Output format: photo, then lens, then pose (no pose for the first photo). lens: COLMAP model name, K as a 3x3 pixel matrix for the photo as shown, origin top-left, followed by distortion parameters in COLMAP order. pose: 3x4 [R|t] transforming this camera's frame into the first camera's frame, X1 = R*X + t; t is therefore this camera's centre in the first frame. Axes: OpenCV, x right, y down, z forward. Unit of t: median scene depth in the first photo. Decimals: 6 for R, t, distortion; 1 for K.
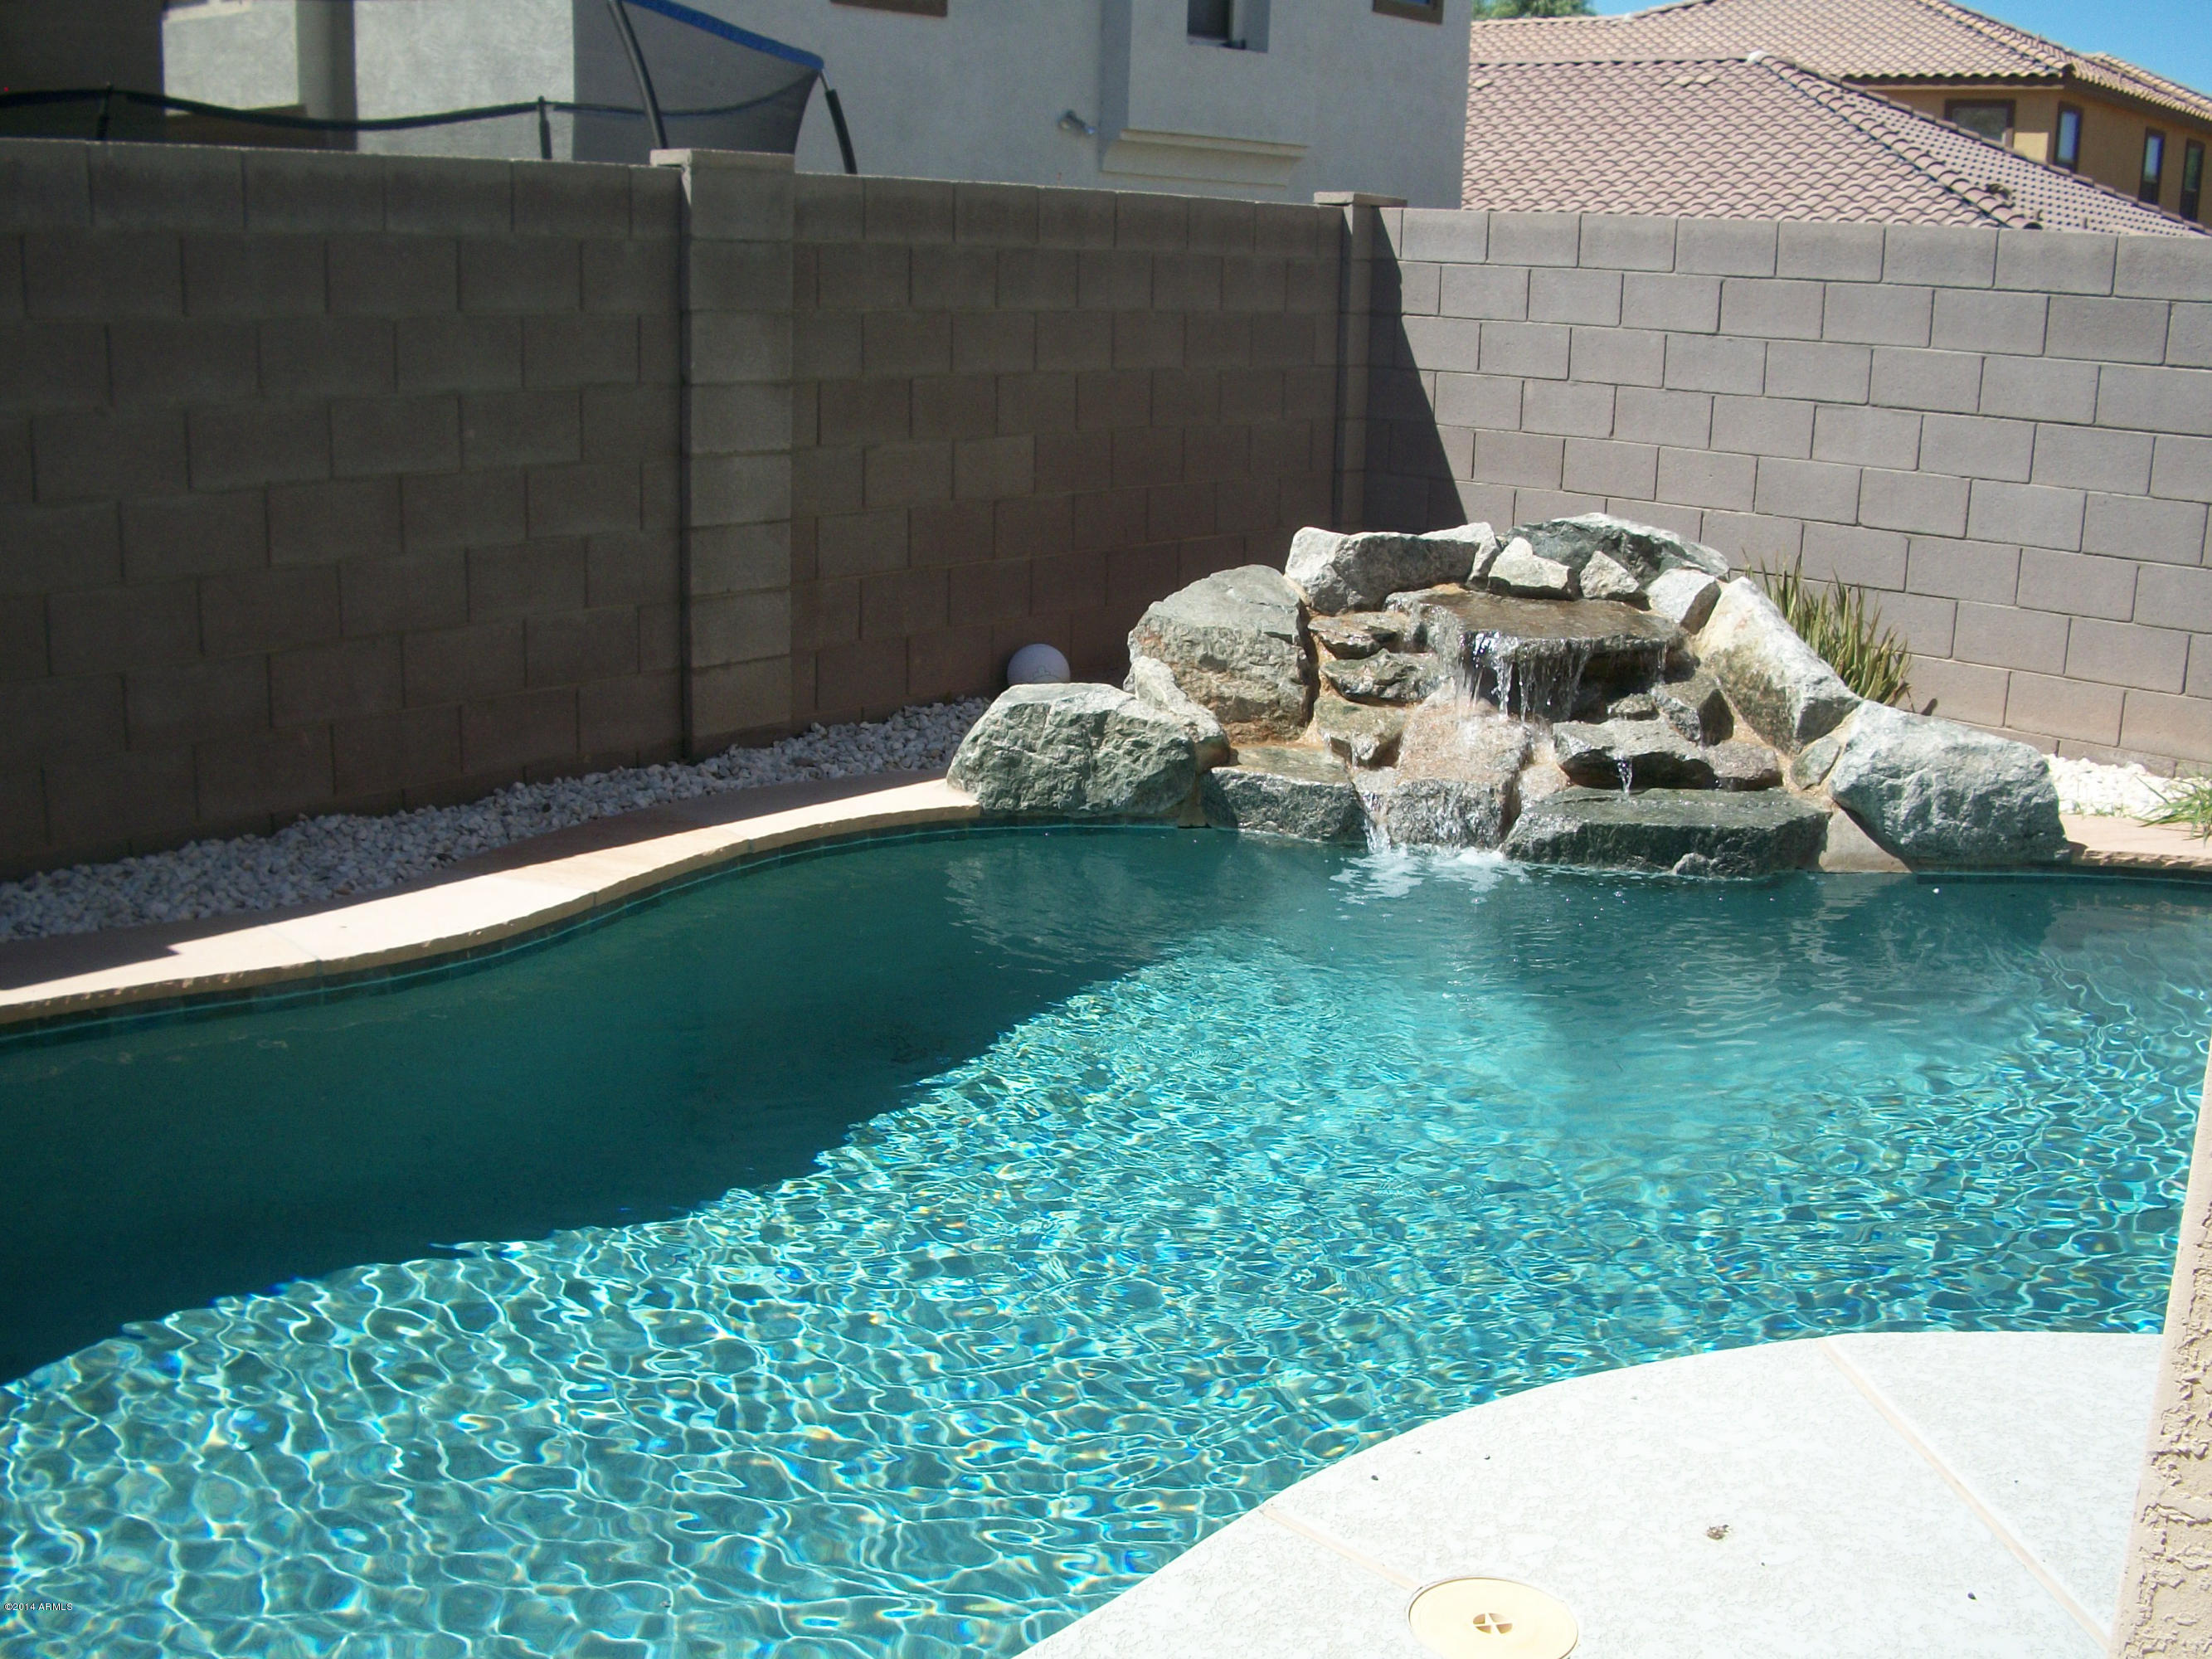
lens RADIAL K [[2306.7, 0, 1106.0], [0, 2306.7, 829.5], [0, 0, 1]] dist [-0.228532, 0.230692]
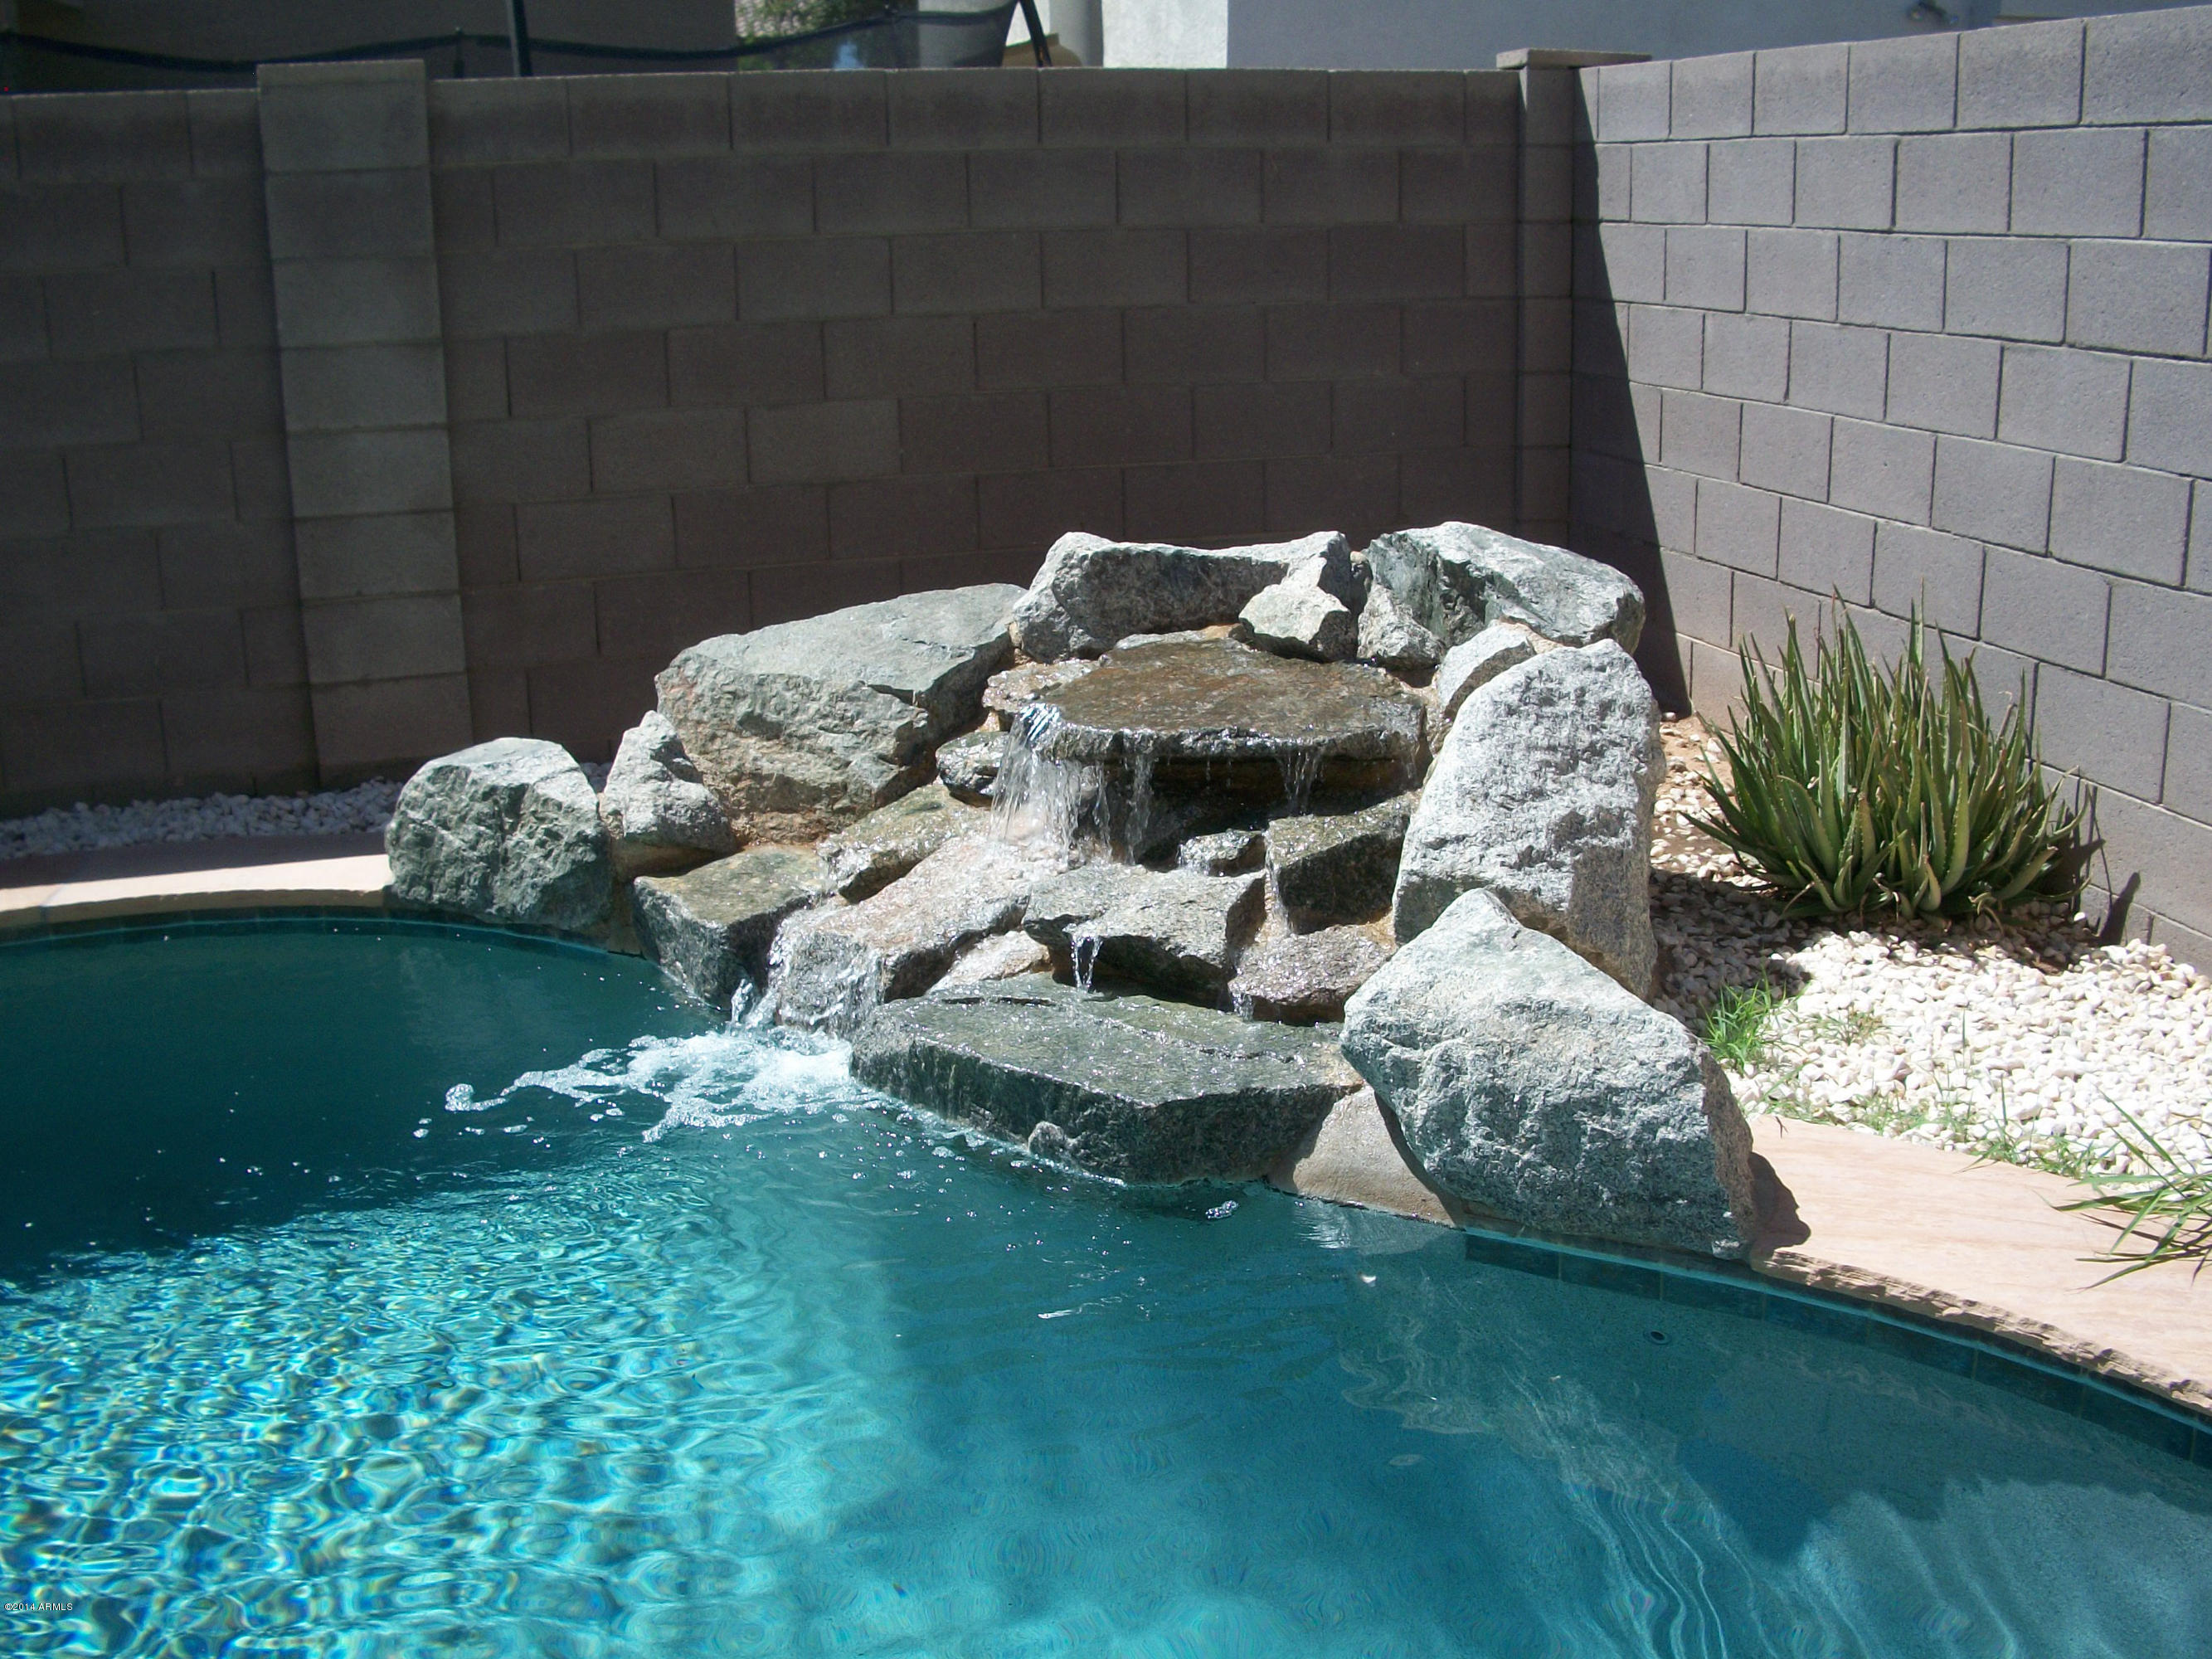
lens RADIAL K [[2306.7, 0, 1106.0], [0, 2306.7, 829.5], [0, 0, 1]] dist [-0.228532, 0.230692]
pose [[0.840947, 0.101678, -0.531479, 0.533697], [-0.088349, 0.994807, 0.050527, -0.088275], [0.533857, 0.004465, 0.845563, 0.471355]]
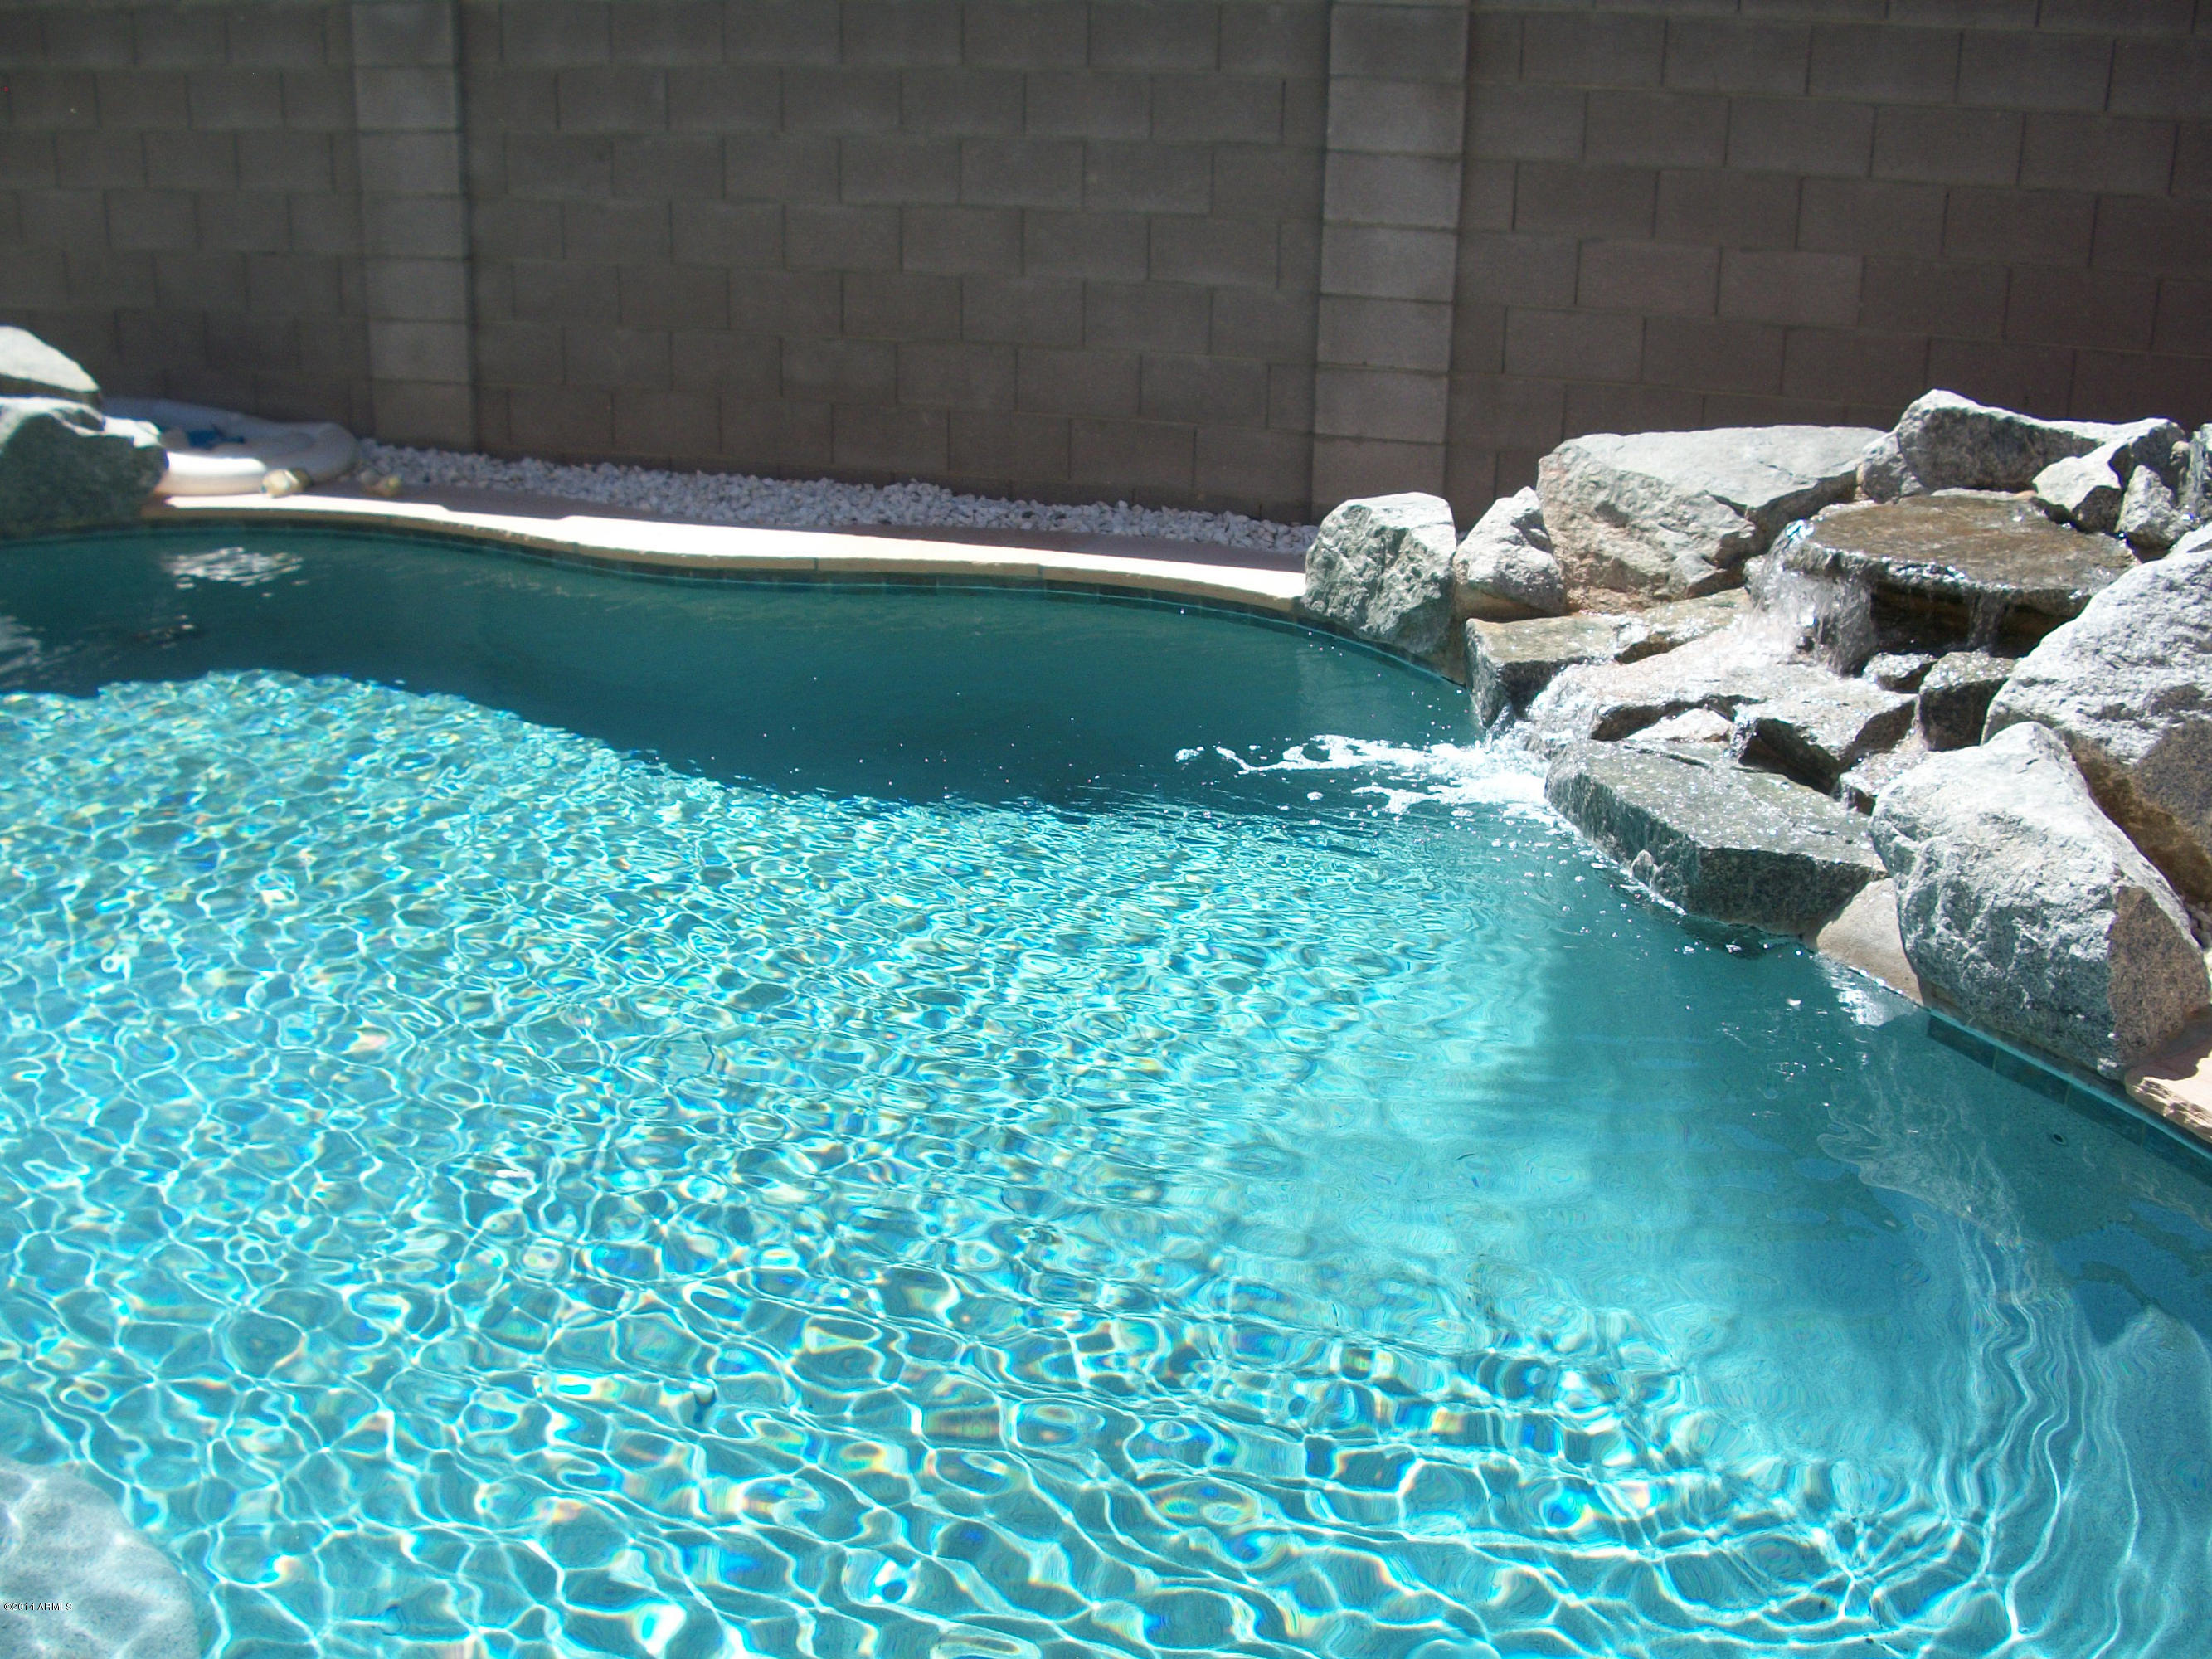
lens RADIAL K [[2306.7, 0, 1106.0], [0, 2306.7, 829.5], [0, 0, 1]] dist [-0.228532, 0.230692]
pose [[0.408479, 0.282140, -0.868068, 0.730709], [-0.226585, 0.952603, 0.202994, -0.091489], [0.884197, 0.113772, 0.453047, 0.501448]]
